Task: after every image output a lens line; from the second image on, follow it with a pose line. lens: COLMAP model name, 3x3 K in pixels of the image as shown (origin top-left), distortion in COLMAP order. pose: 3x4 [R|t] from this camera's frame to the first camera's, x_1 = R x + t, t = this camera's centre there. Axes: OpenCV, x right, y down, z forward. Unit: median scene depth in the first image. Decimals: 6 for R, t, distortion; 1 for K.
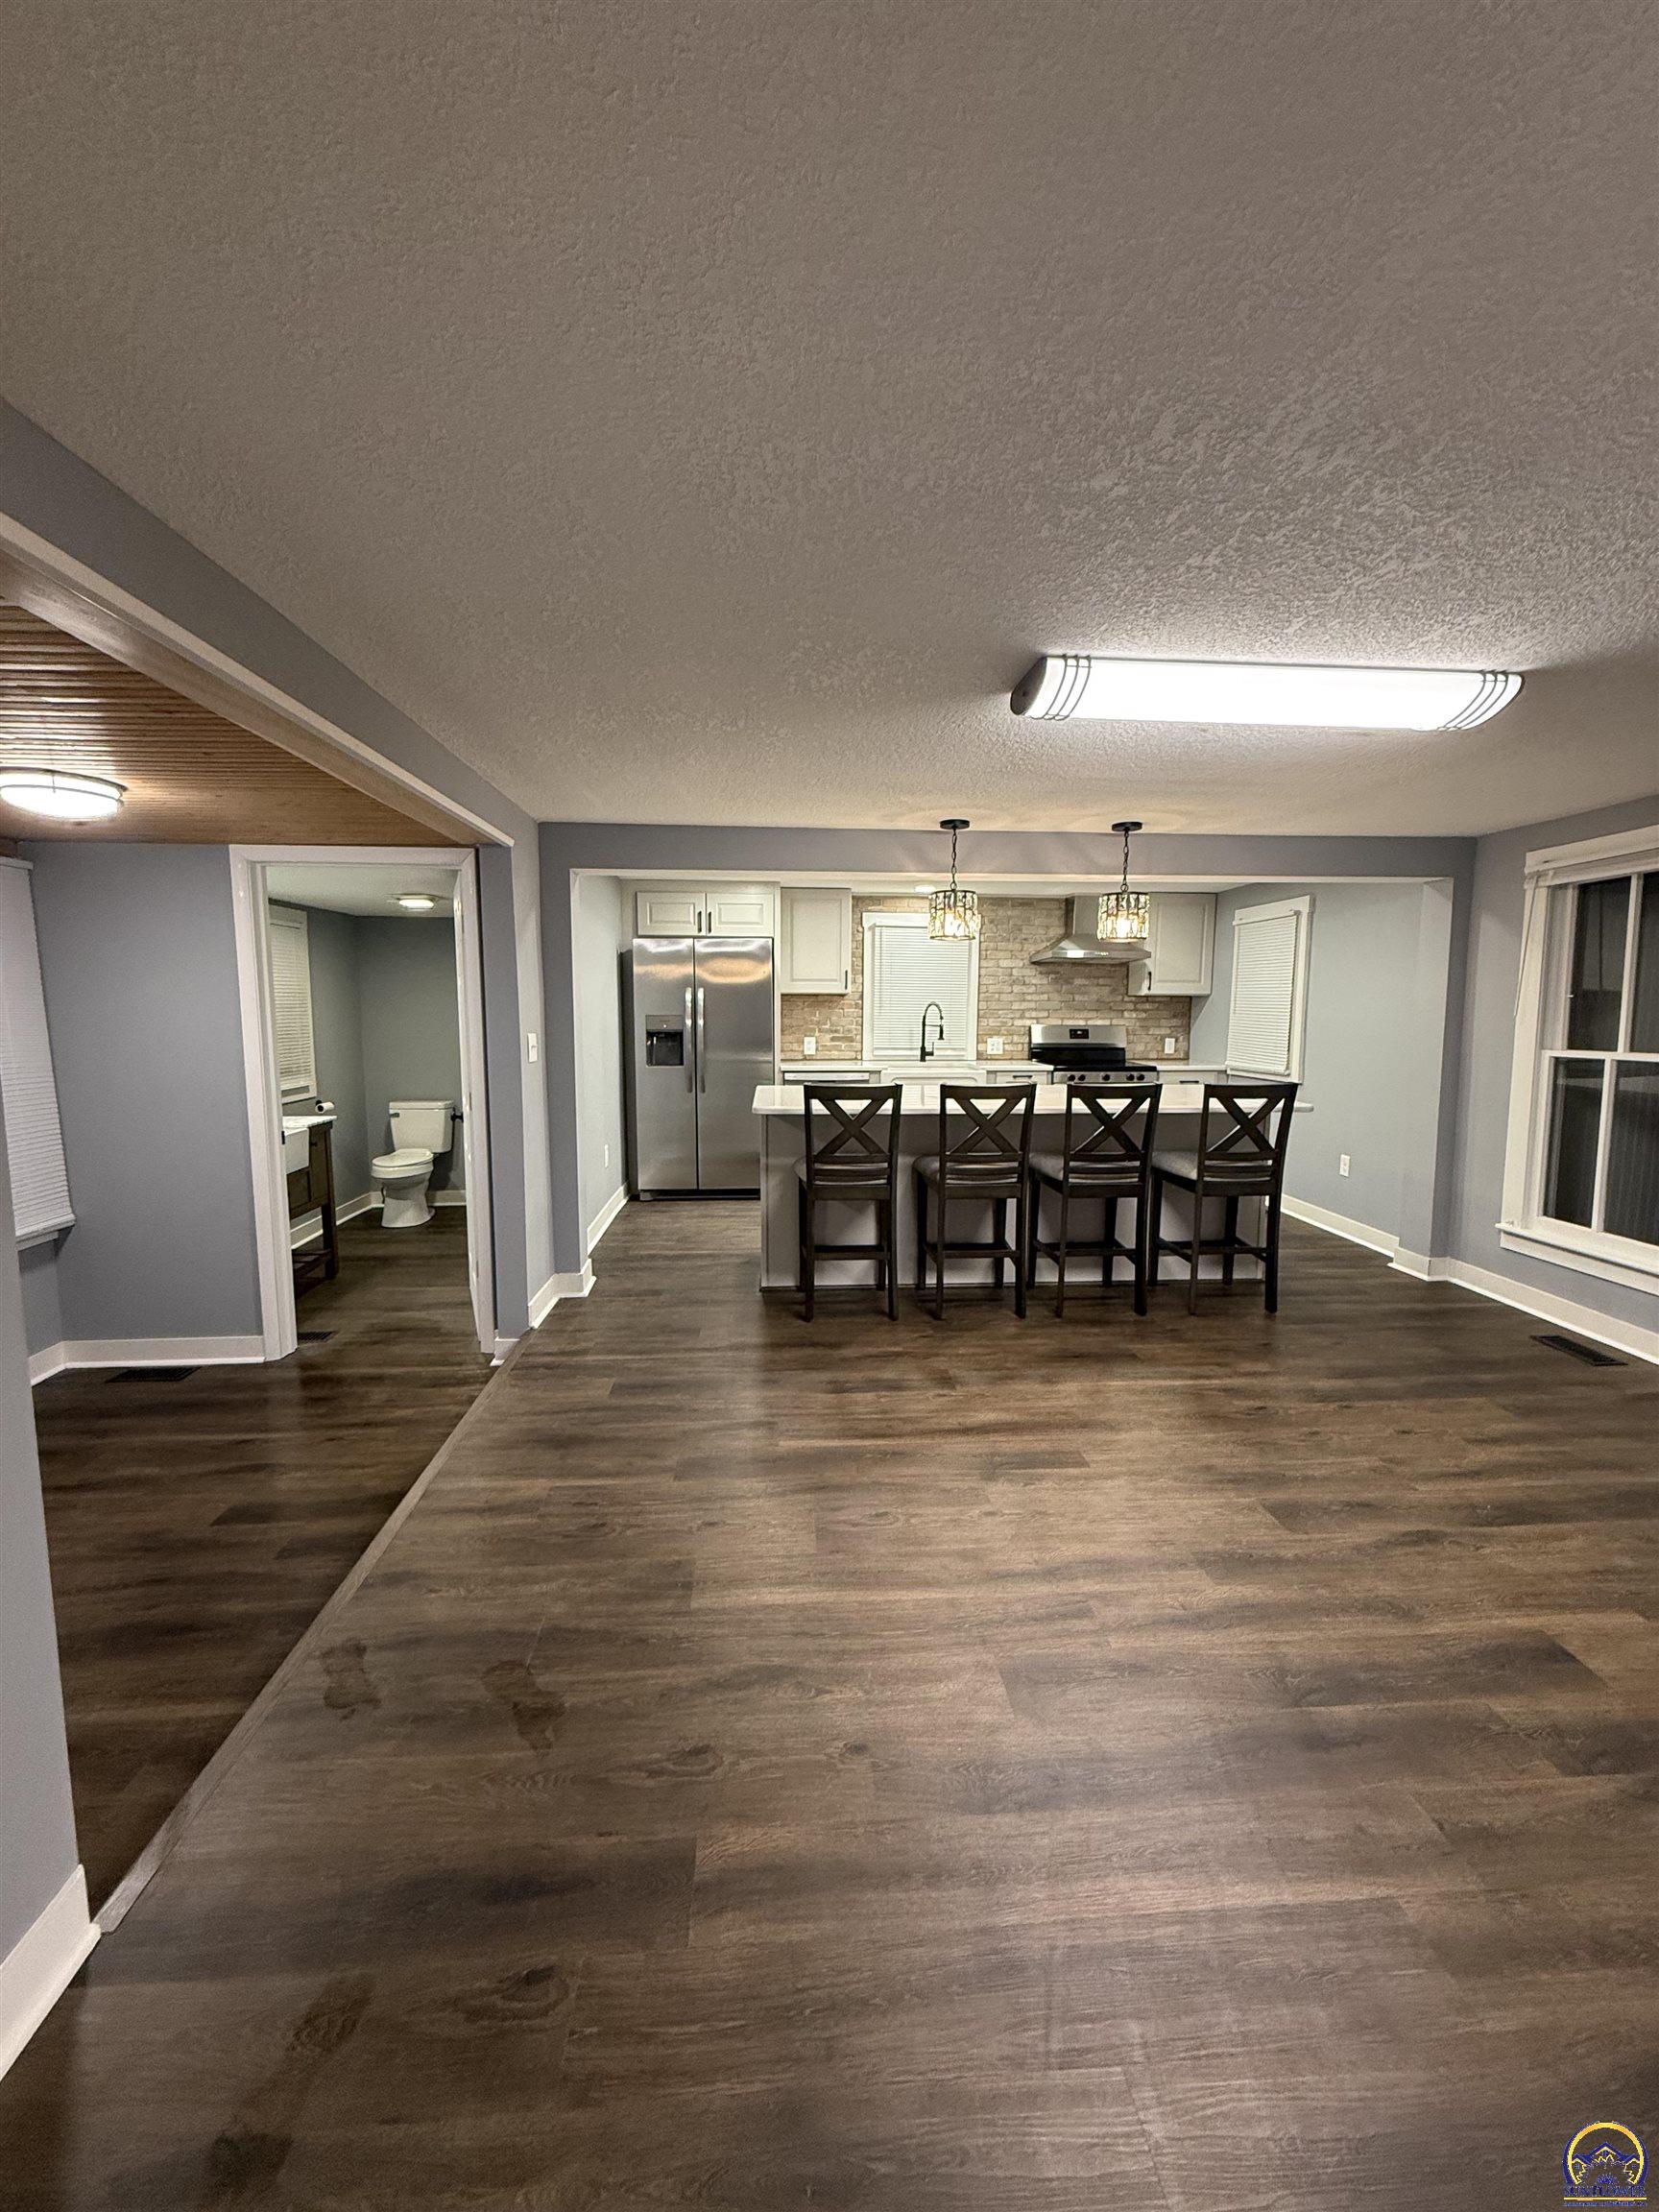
lens RADIAL K [[885.3, 0, 828.2], [0, 885.3, 1102.1], [0, 0, 1]] dist [0.002182, 0.000093]
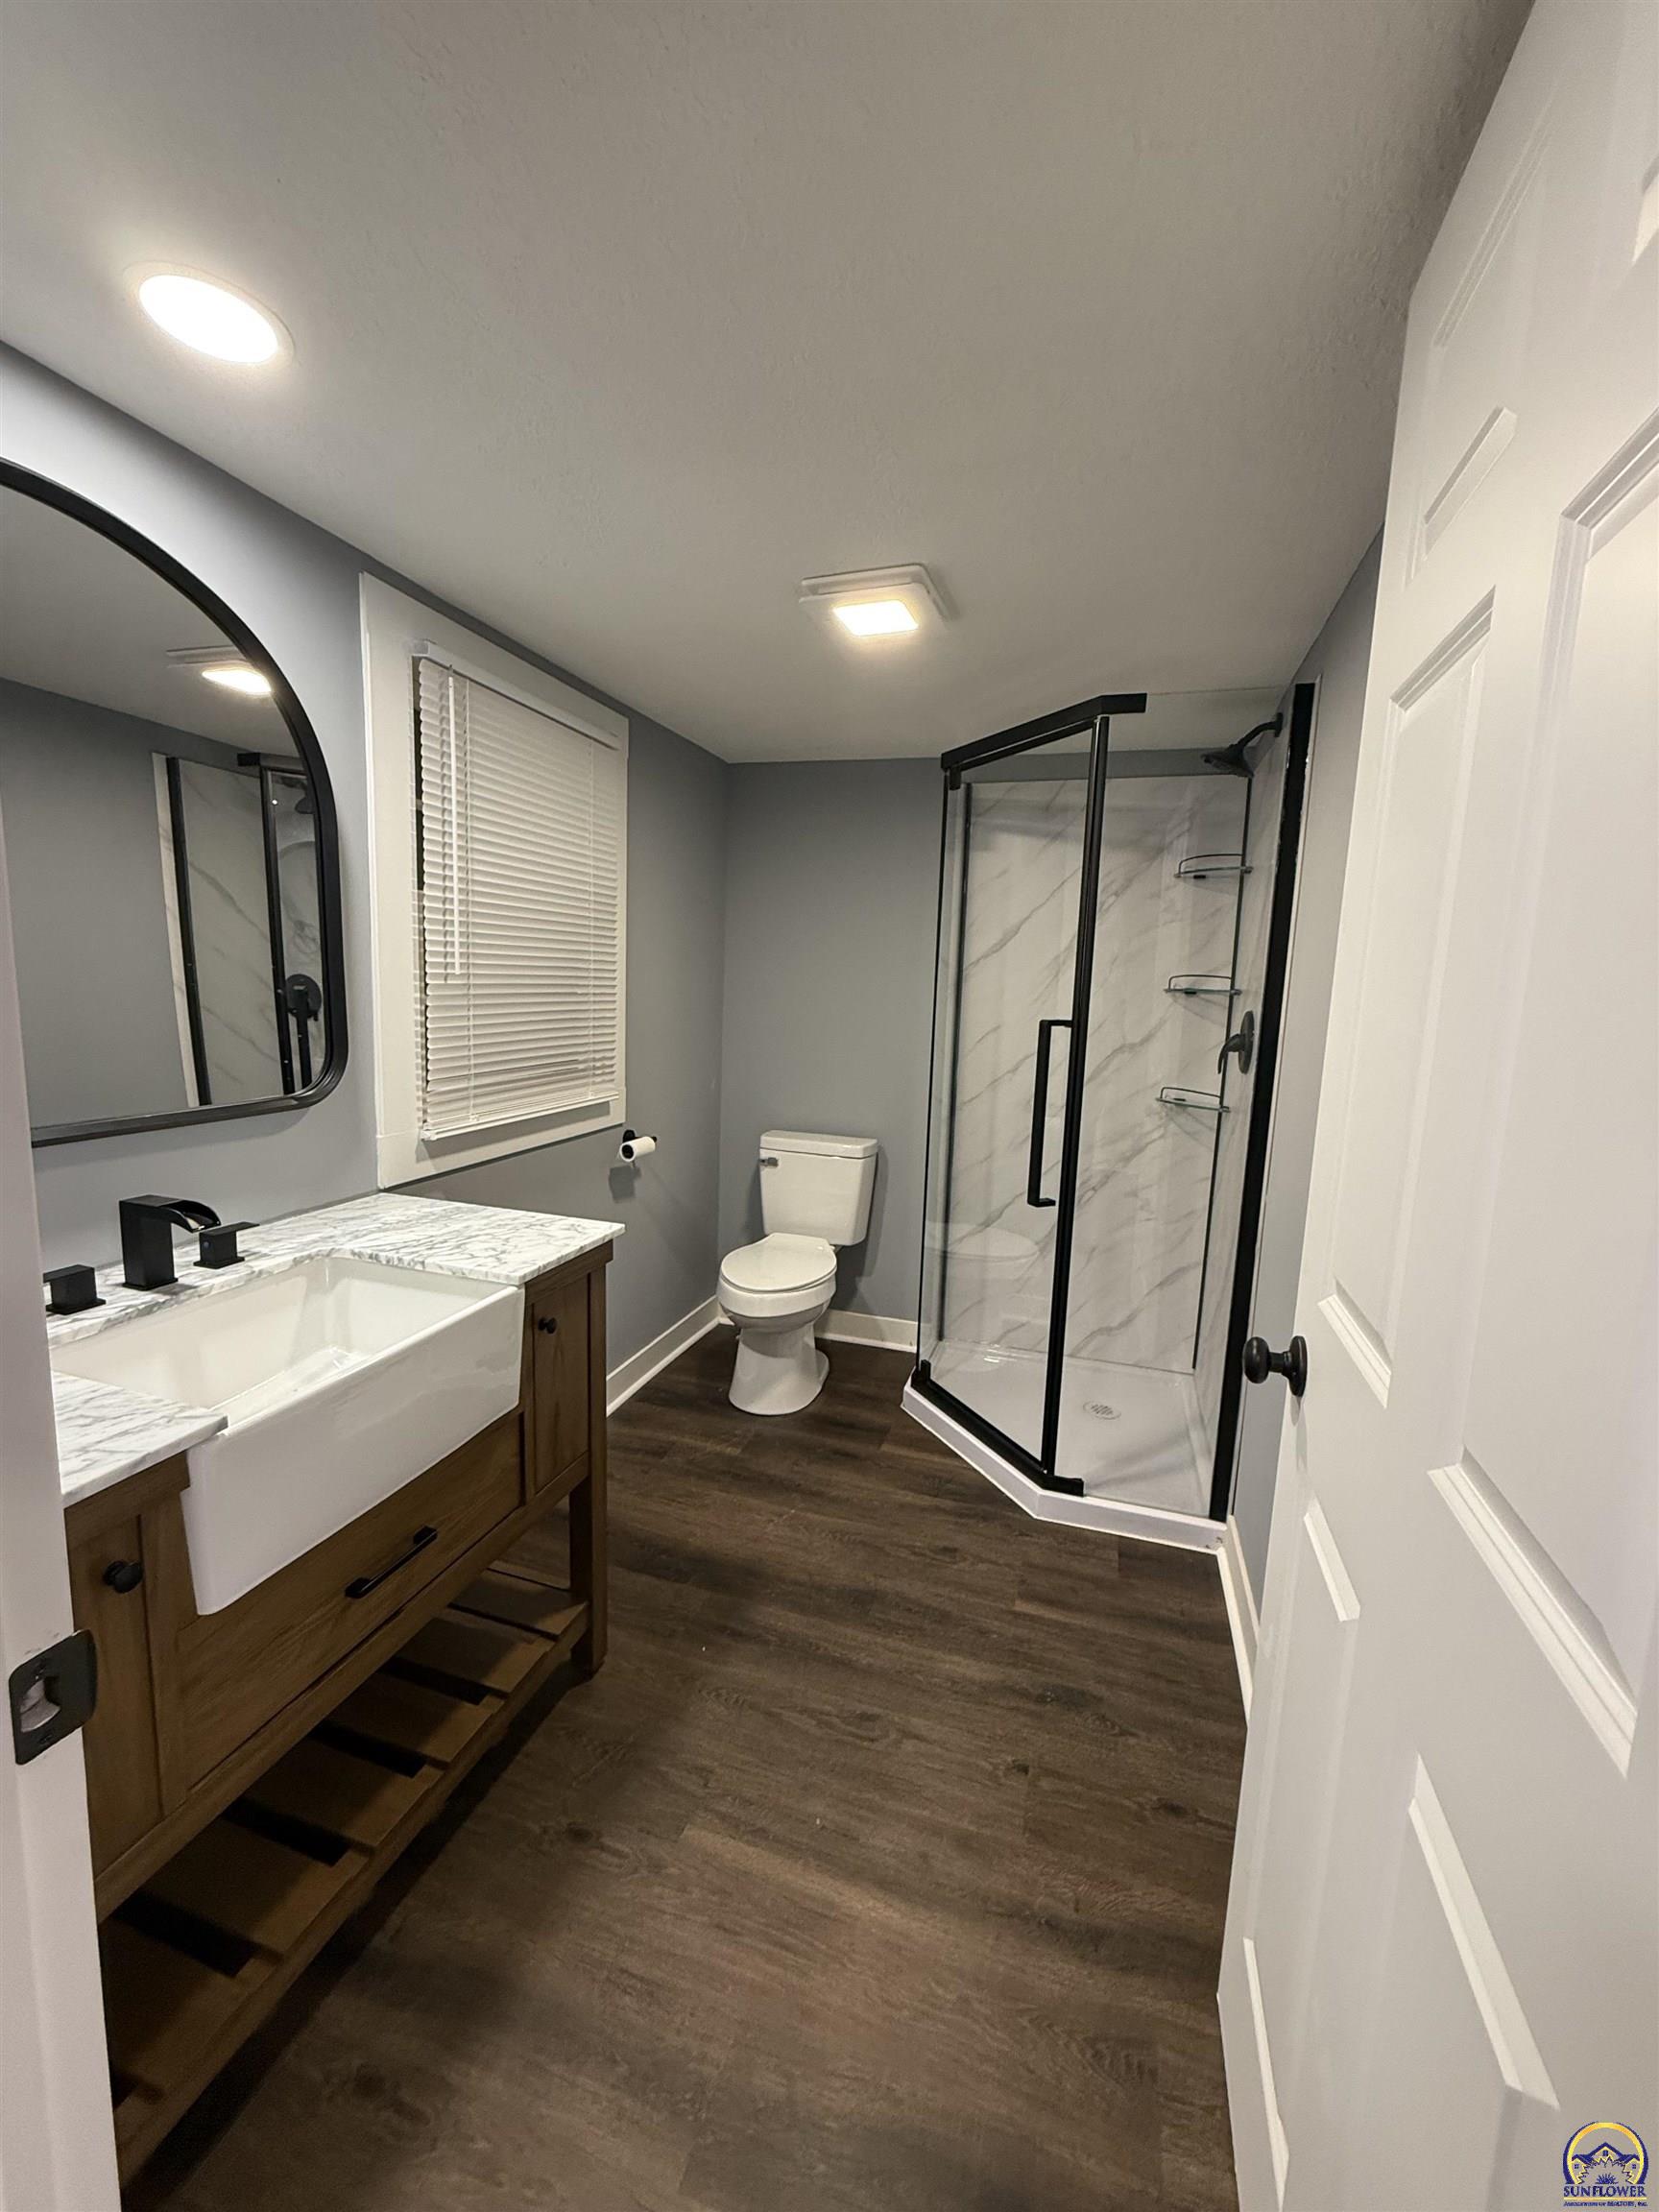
lens RADIAL K [[885.3, 0, 828.1], [0, 885.3, 1106.6], [0, 0, 1]] dist [0.002182, 0.000093]
pose [[0.926780, 0.086479, -0.365514, -0.286564], [-0.076993, 0.996210, 0.040480, -0.039388], [0.367629, -0.009374, 0.929925, 0.563261]]
